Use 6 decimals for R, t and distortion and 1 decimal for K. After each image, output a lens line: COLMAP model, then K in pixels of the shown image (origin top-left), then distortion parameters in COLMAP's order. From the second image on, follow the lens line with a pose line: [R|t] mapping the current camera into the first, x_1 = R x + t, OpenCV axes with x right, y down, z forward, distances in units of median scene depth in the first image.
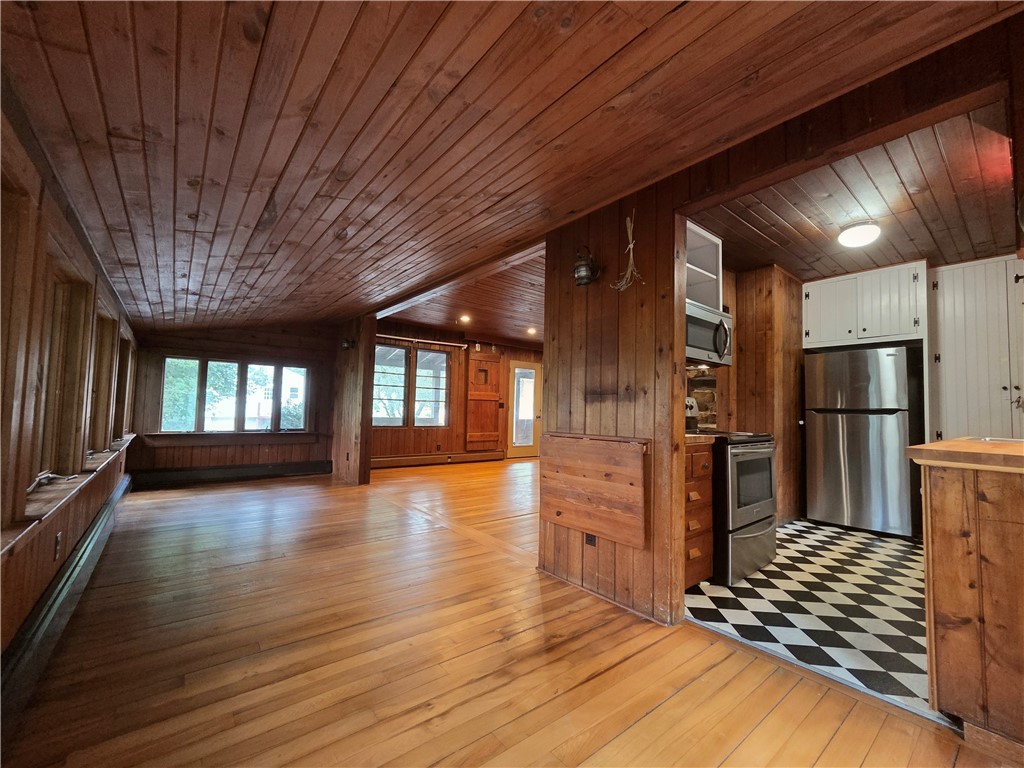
lens RADIAL K [[418.1, 0, 517.1], [0, 418.1, 389.6], [0, 0, 1]] dist [0.001575, -0.000296]
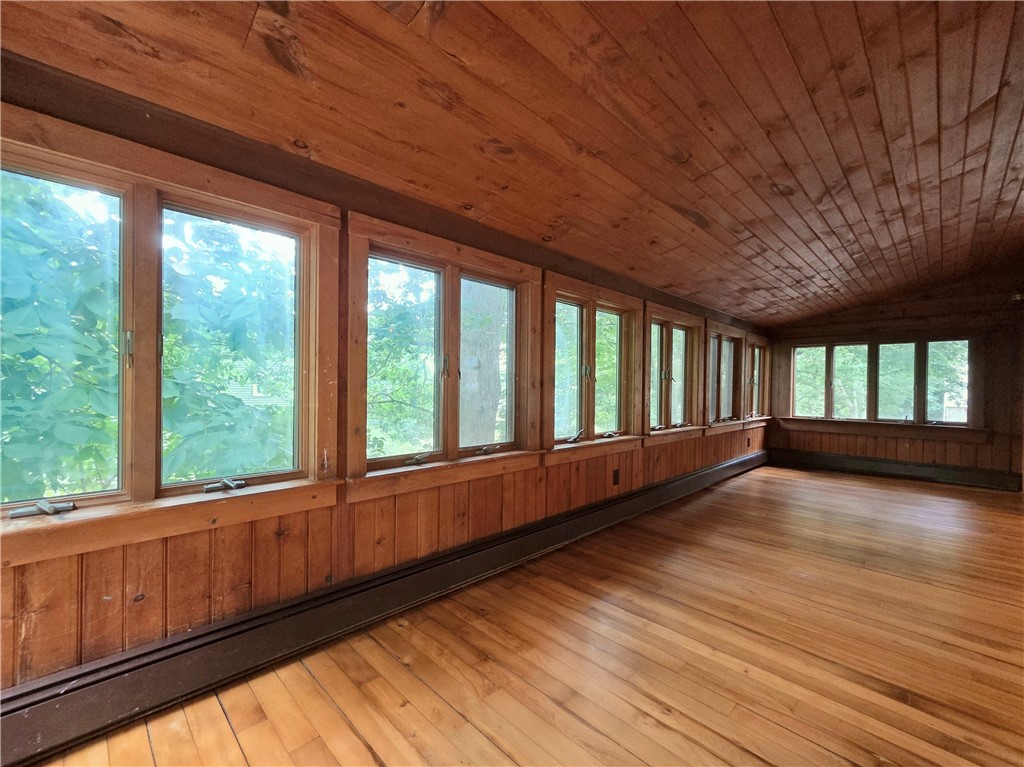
lens RADIAL K [[430.6, 0, 517.7], [0, 430.6, 389.2], [0, 0, 1]] dist [0.004642, 0.000068]
pose [[0.112981, -0.015508, -0.993476, 0.234924], [0.040398, 0.999123, -0.011002, 0.017040], [0.992776, -0.038892, 0.113508, 0.199556]]
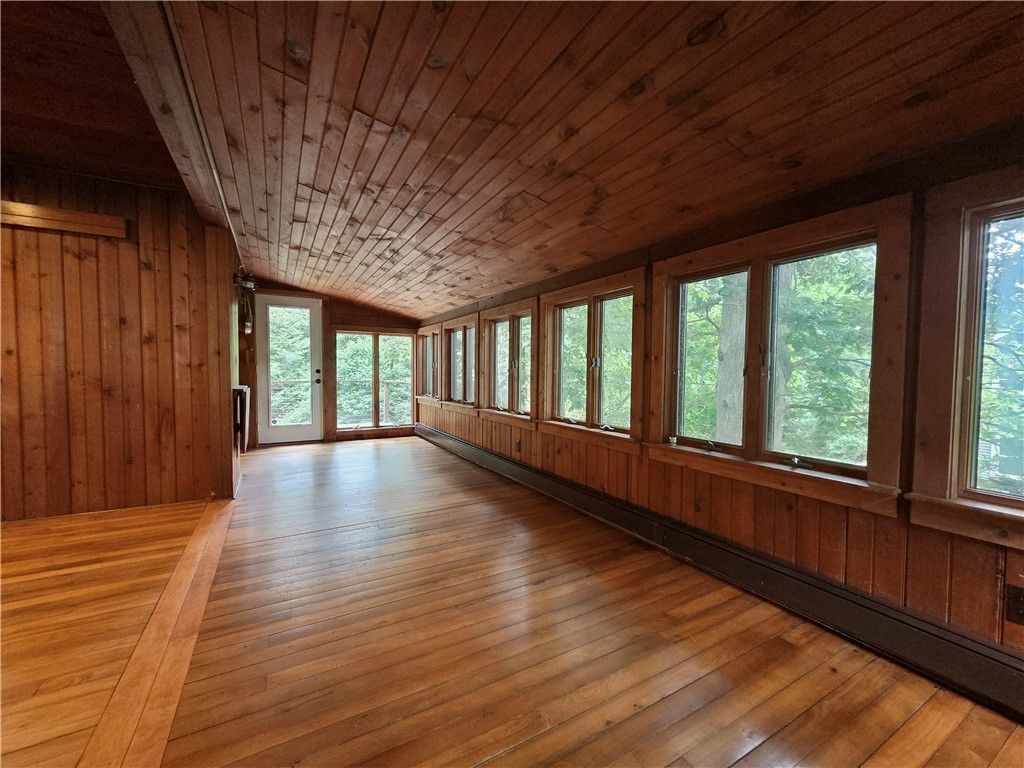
lens RADIAL K [[418.1, 0, 517.1], [0, 418.1, 389.6], [0, 0, 1]] dist [0.001575, -0.000296]
pose [[-0.986214, -0.040267, 0.160498, -0.640442], [-0.040993, 0.999159, -0.001218, 0.044681], [-0.160314, -0.007780, -0.987035, 1.378706]]
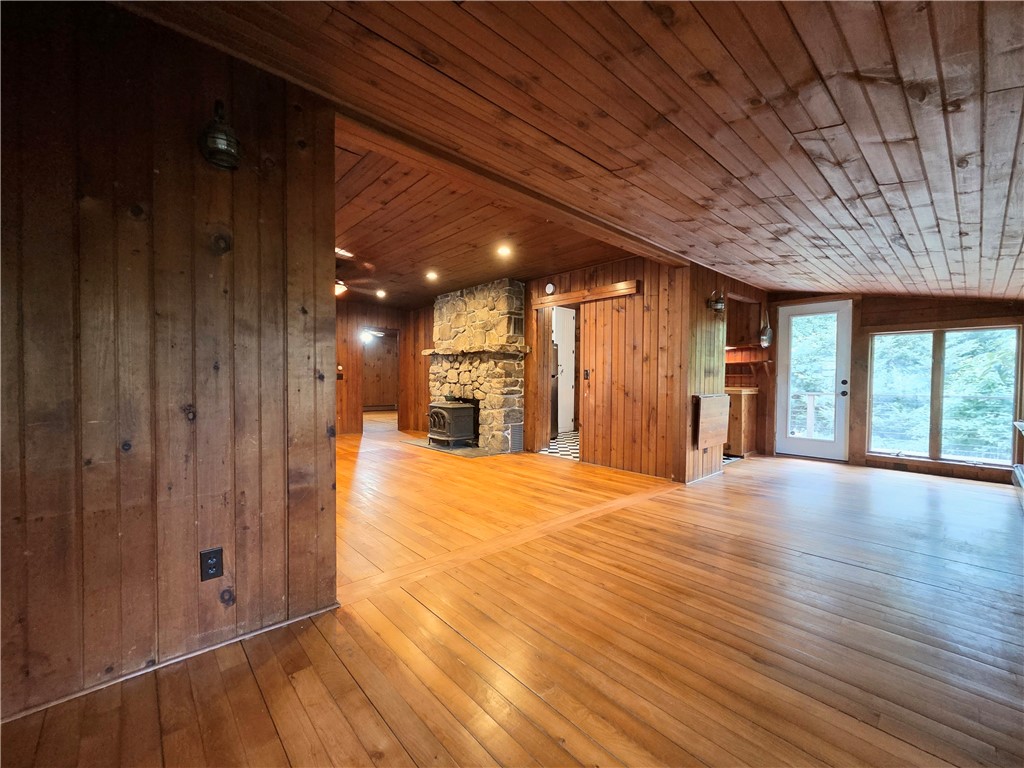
lens RADIAL K [[418.1, 0, 517.1], [0, 418.1, 389.6], [0, 0, 1]] dist [0.001575, -0.000296]
pose [[-0.057165, -0.049423, 0.997141, -0.935959], [-0.058685, 0.997213, 0.046062, 0.030139], [-0.996638, -0.055885, -0.059906, 1.132812]]
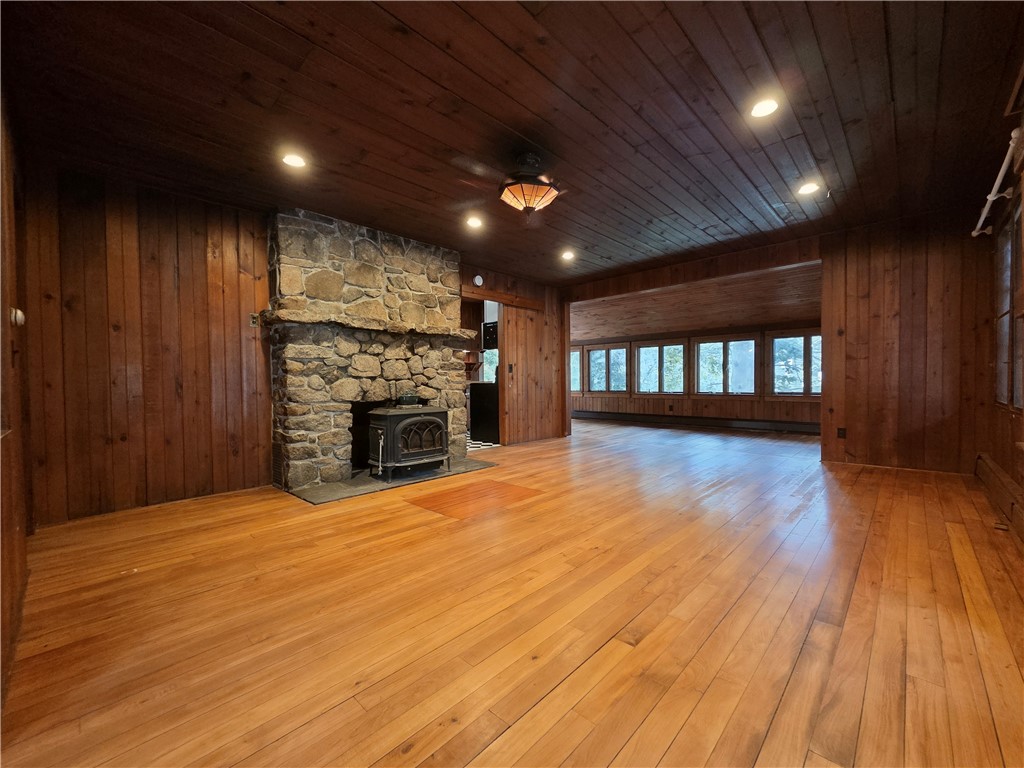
lens RADIAL K [[418.1, 0, 517.1], [0, 418.1, 389.6], [0, 0, 1]] dist [0.001575, -0.000296]
pose [[-0.991778, -0.011418, -0.127460, 0.463960], [-0.007346, 0.999449, -0.032376, 0.151110], [0.127760, -0.031173, -0.991315, 2.291538]]
